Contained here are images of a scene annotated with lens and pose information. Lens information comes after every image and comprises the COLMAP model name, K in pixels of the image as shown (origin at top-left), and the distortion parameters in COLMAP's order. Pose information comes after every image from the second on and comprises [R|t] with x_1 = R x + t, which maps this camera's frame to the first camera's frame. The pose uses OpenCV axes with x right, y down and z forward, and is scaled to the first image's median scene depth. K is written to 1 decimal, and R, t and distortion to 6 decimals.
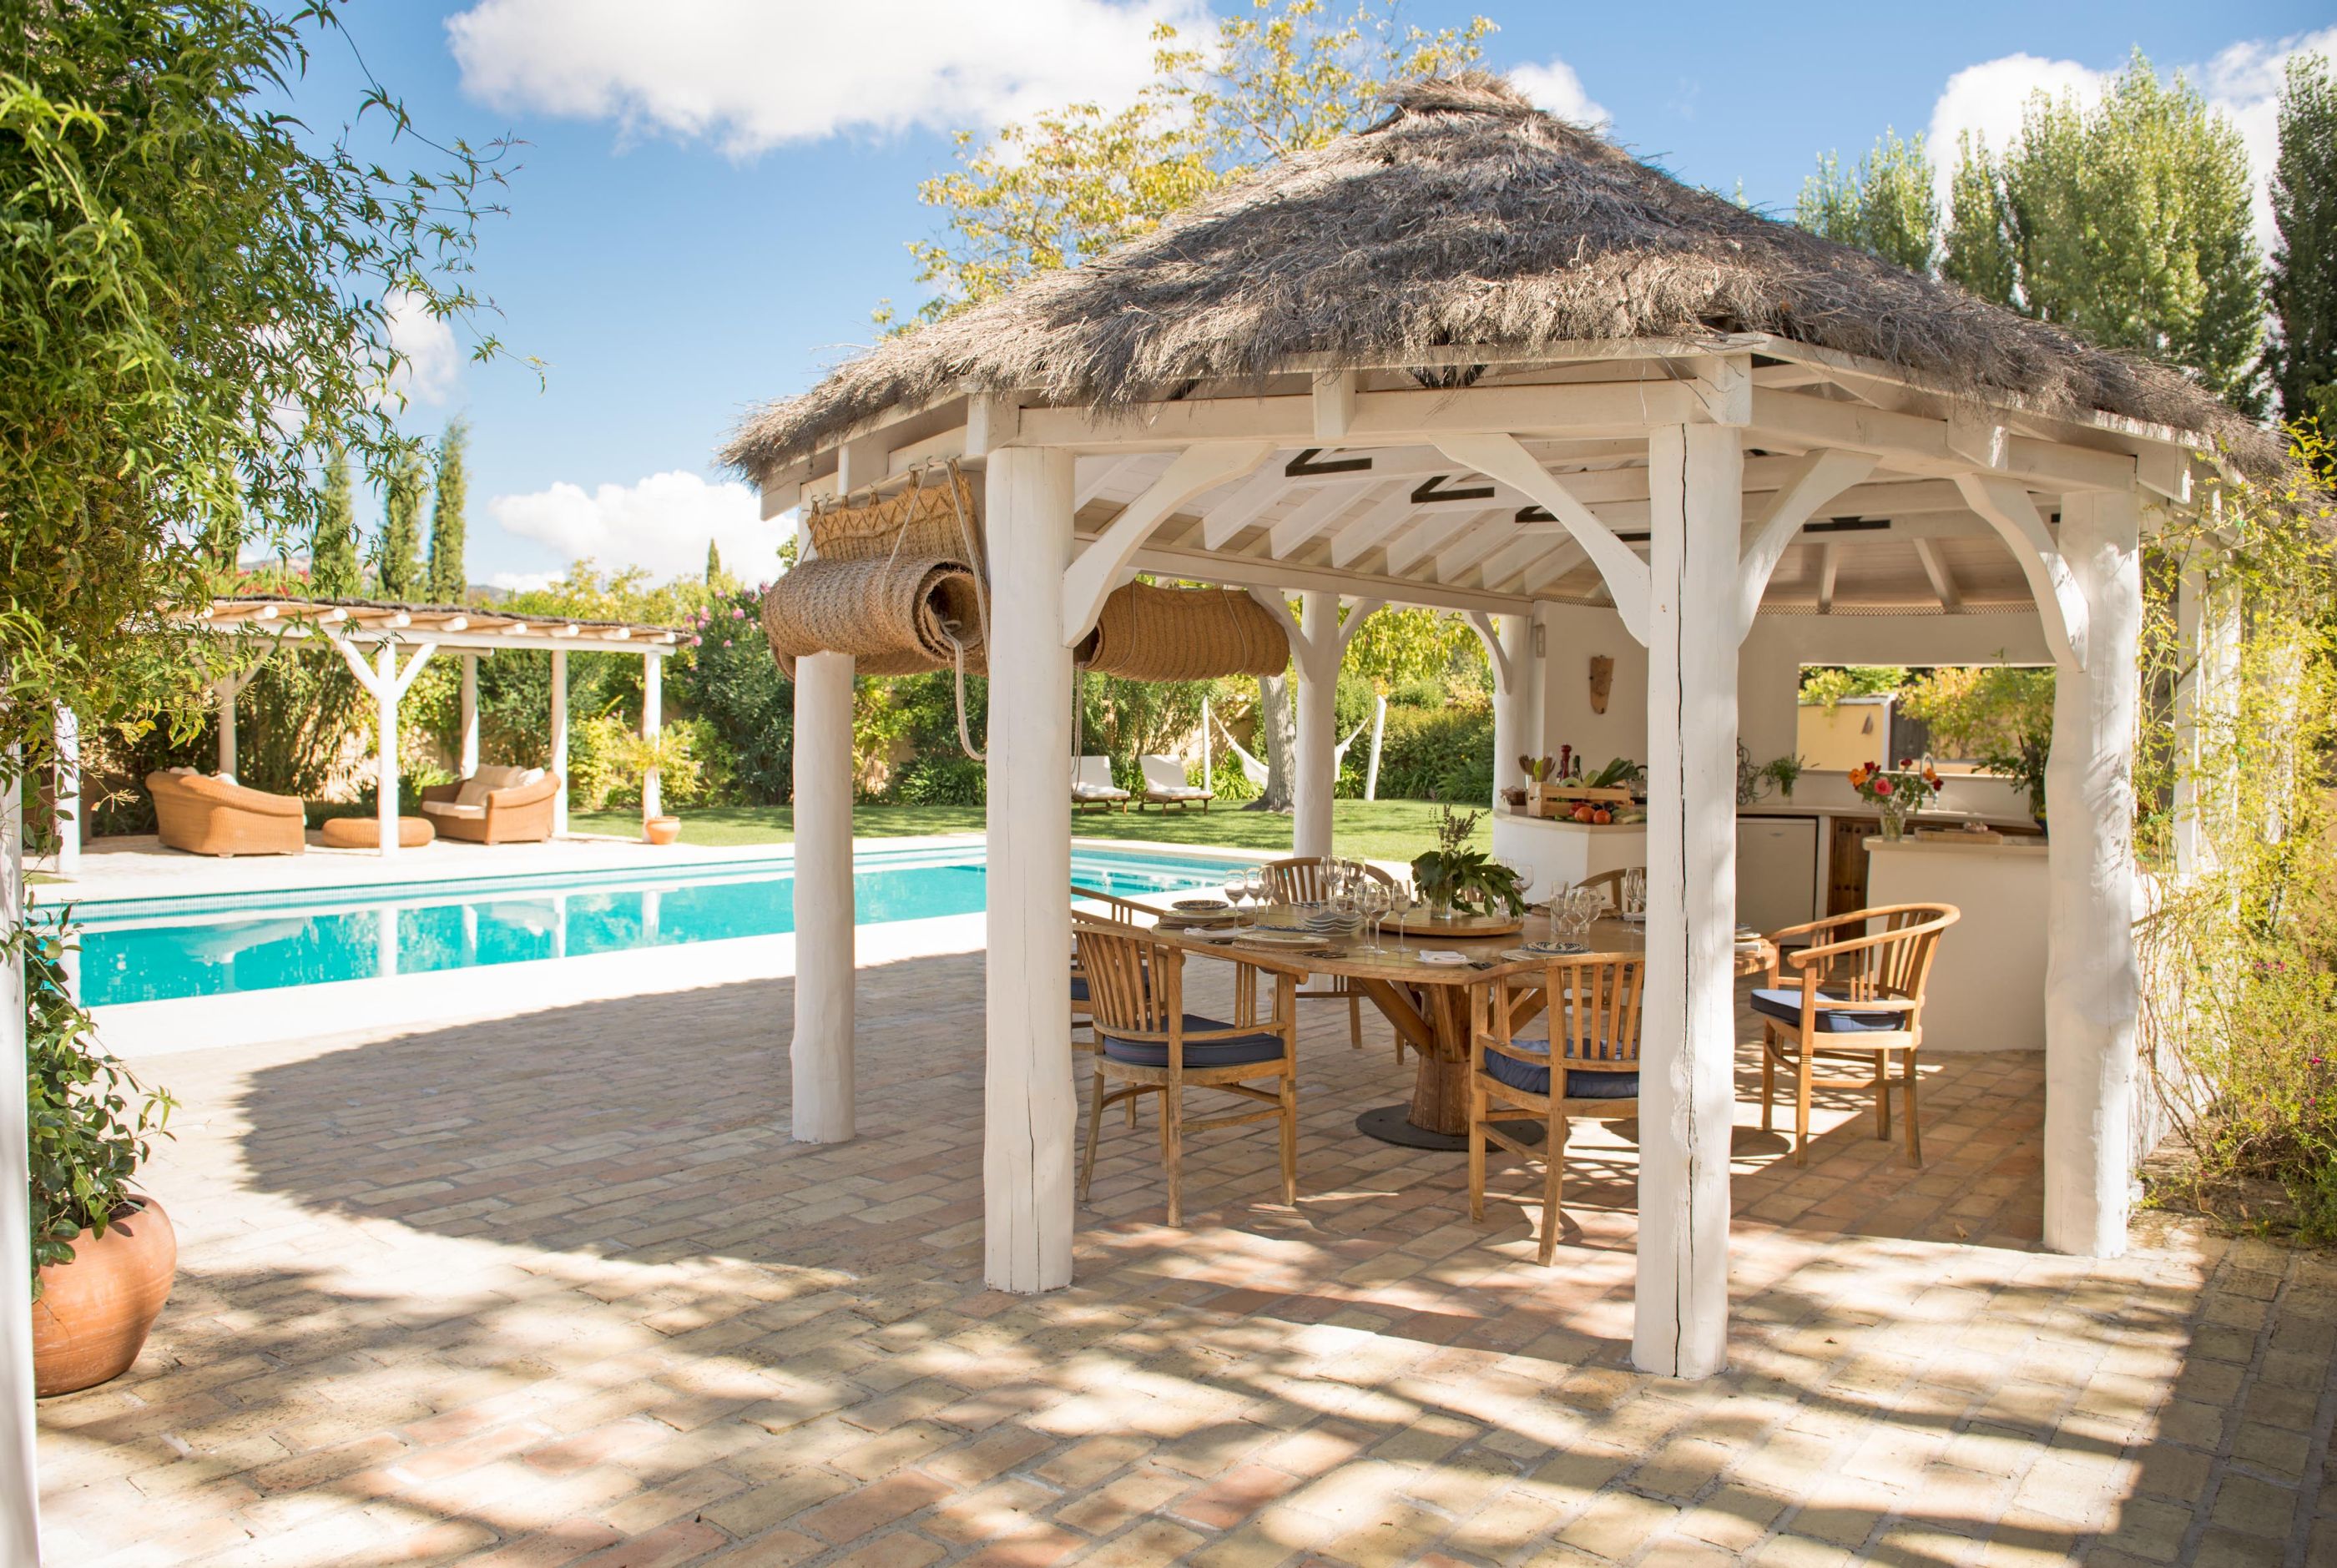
lens RADIAL K [[2572.8, 0, 1166.9], [0, 2572.8, 847.9], [0, 0, 1]] dist [0.042843, 0.006398]
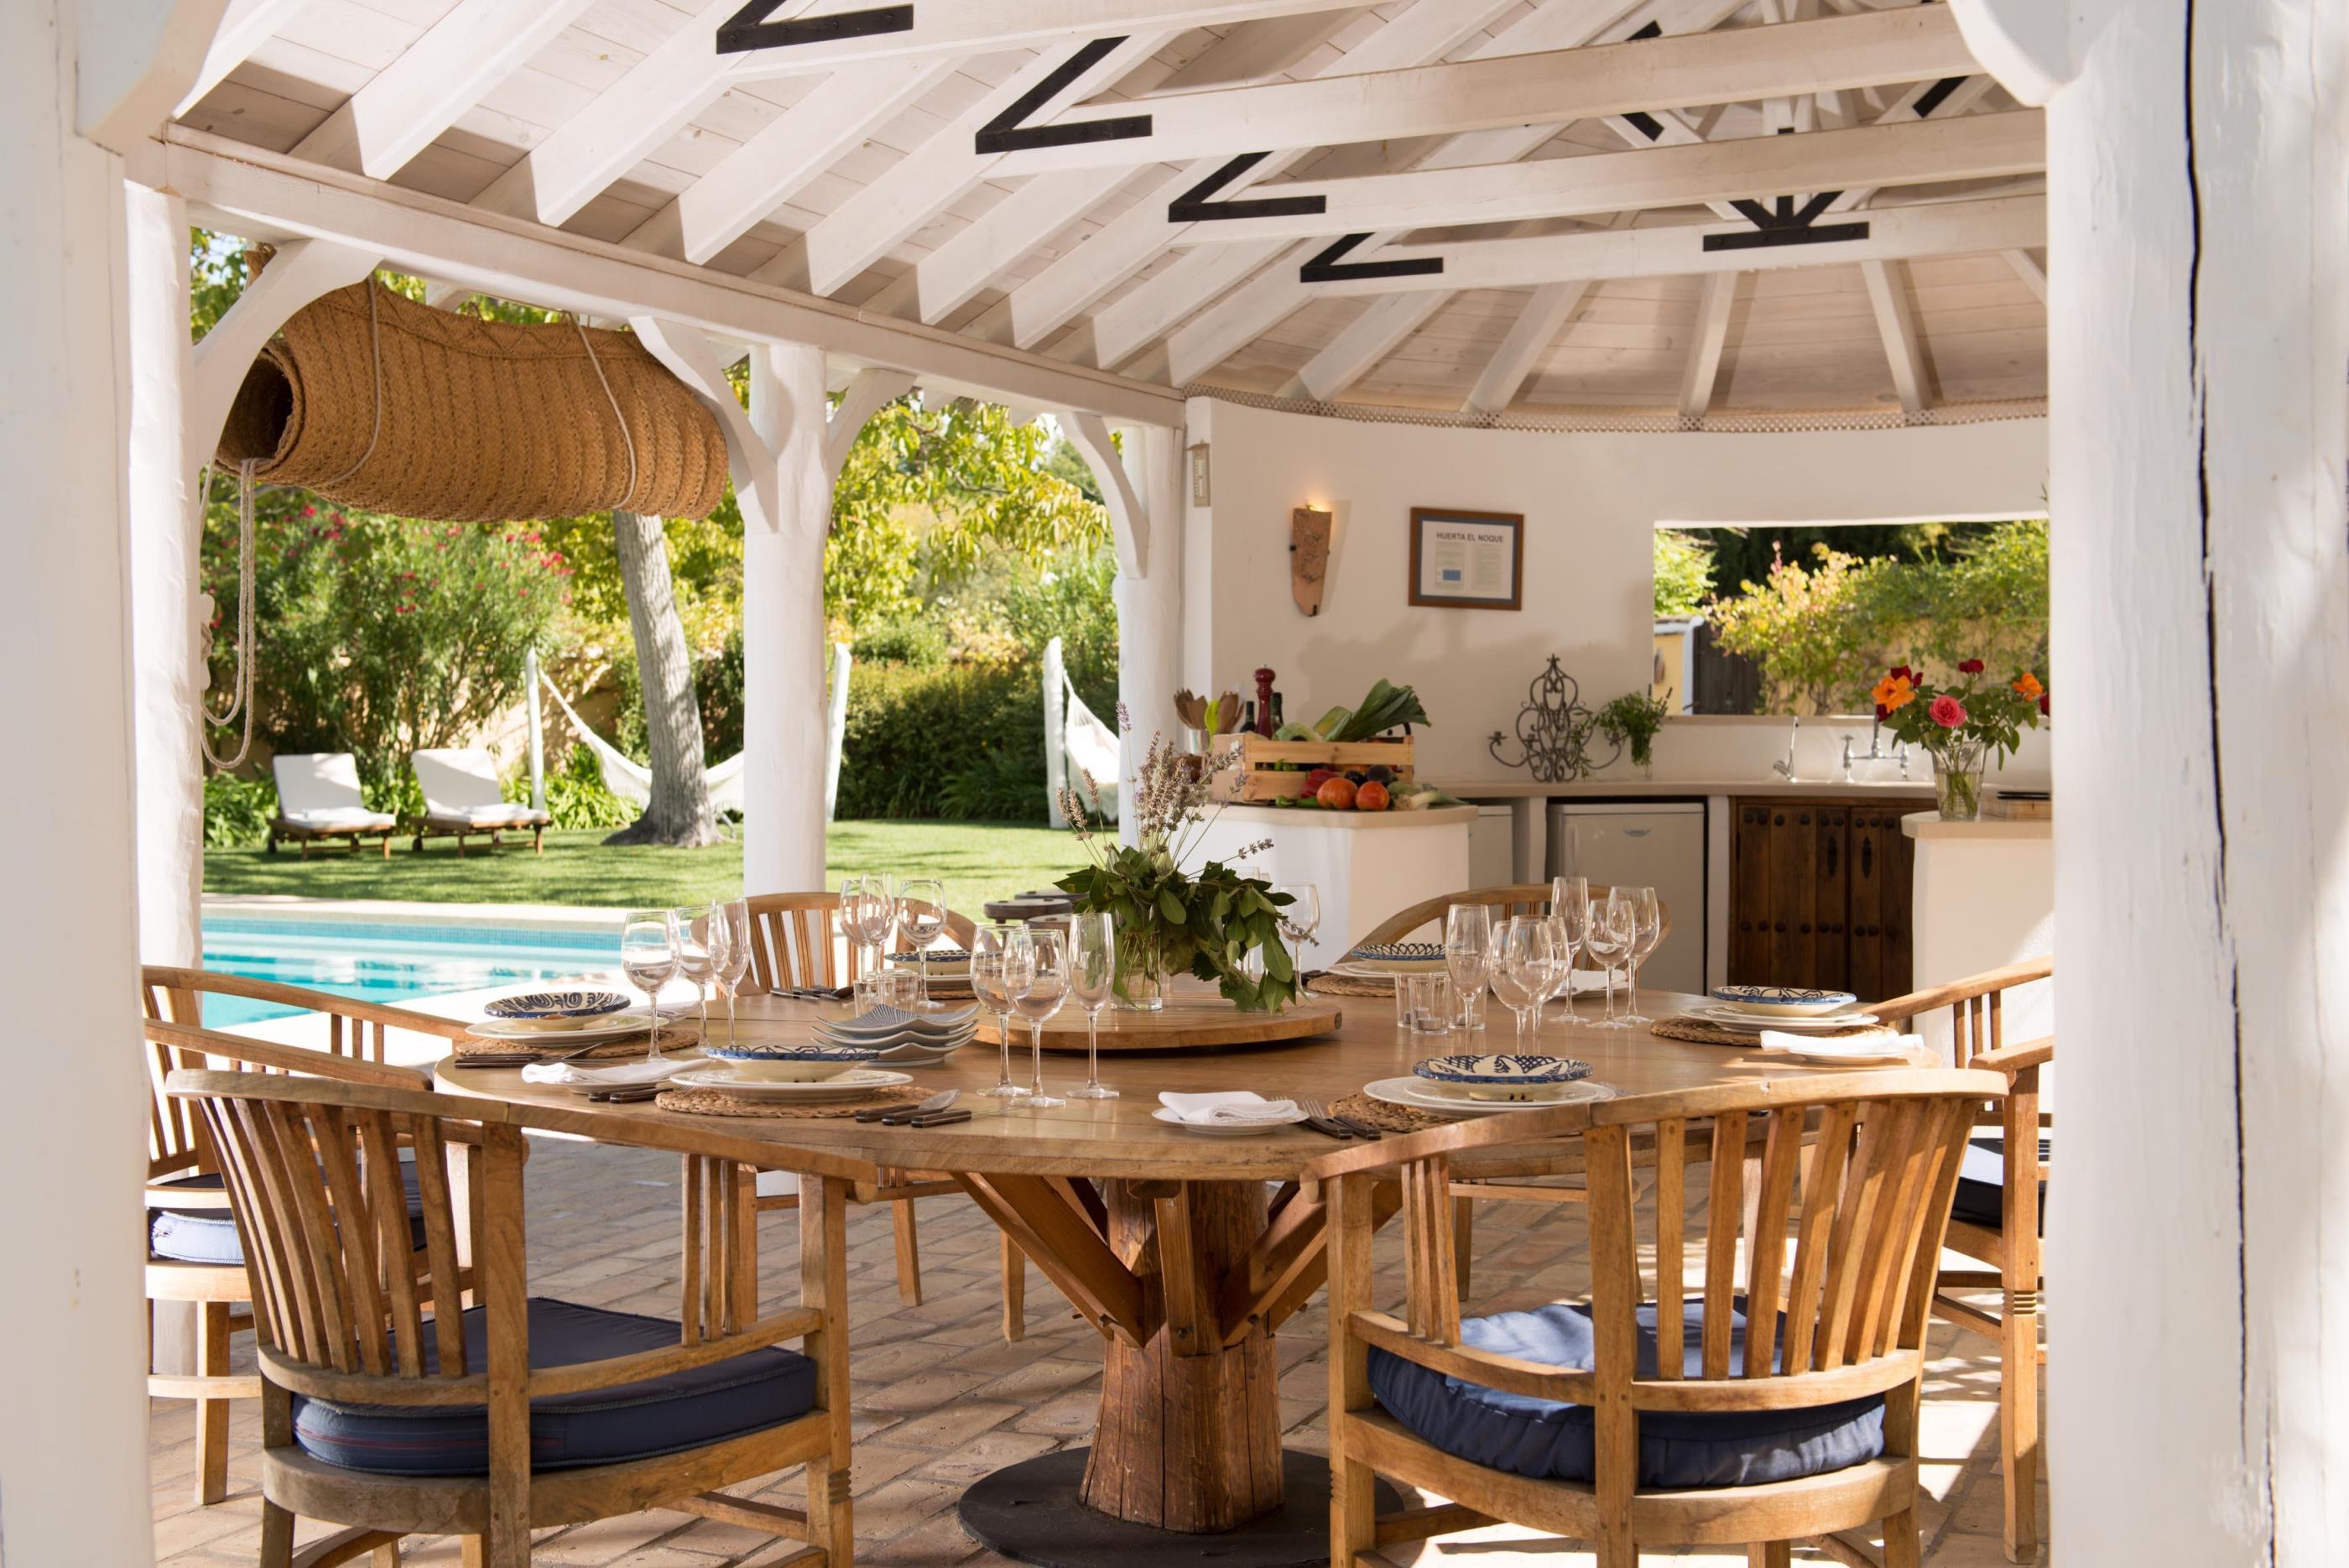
lens RADIAL K [[2586.3, 0, 1172.9], [0, 2586.3, 848.2], [0, 0, 1]] dist [0.042843, 0.006398]
pose [[0.964291, -0.026982, 0.263469, -0.000410], [0.037766, 0.998640, -0.035951, 0.013894], [-0.262140, 0.044618, 0.963998, 0.503086]]
